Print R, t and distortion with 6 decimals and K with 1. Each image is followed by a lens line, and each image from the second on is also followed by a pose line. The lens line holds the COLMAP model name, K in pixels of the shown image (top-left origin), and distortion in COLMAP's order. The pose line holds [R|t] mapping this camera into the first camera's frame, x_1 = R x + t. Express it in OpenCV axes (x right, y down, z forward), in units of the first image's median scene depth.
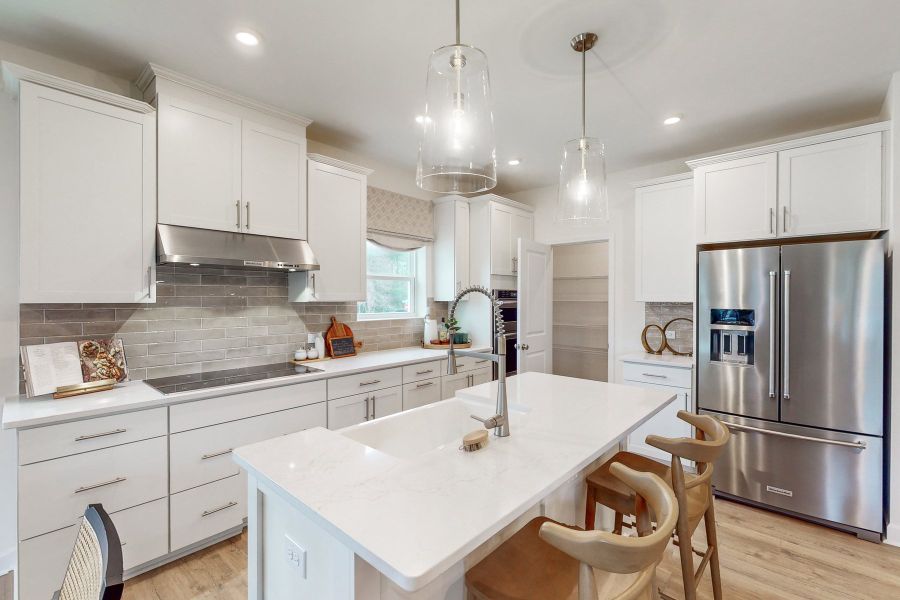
lens RADIAL K [[400.1, 0, 450.8], [0, 400.1, 300.2], [0, 0, 1]] dist [0.000519, -0.000506]
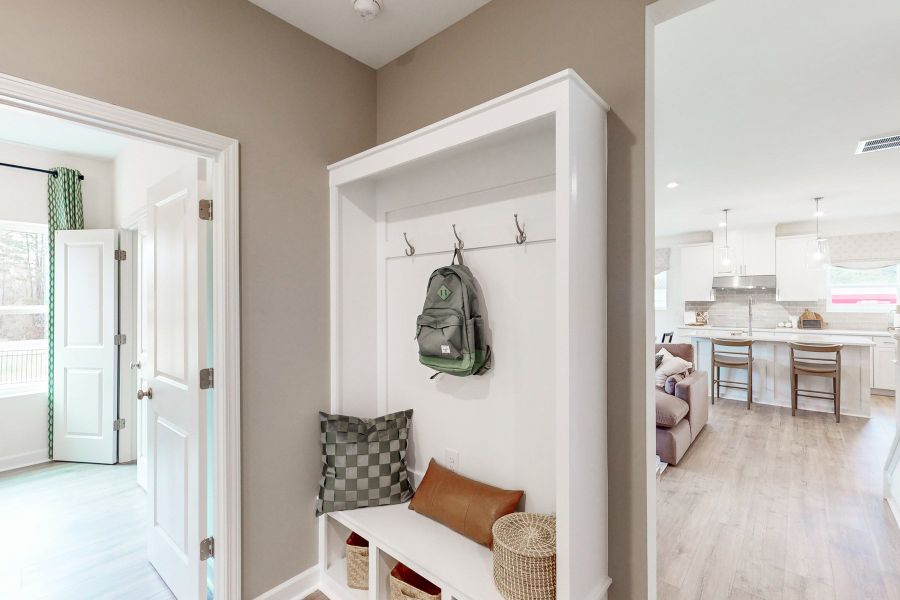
lens RADIAL K [[400.1, 0, 452.4], [0, 400.1, 297.5], [0, 0, 1]] dist [0.000519, -0.000506]
pose [[0.027064, -0.004247, -0.999625, 2.642356], [-0.003295, 0.999985, -0.004338, 0.000493], [0.999628, 0.003411, 0.027050, -1.308605]]
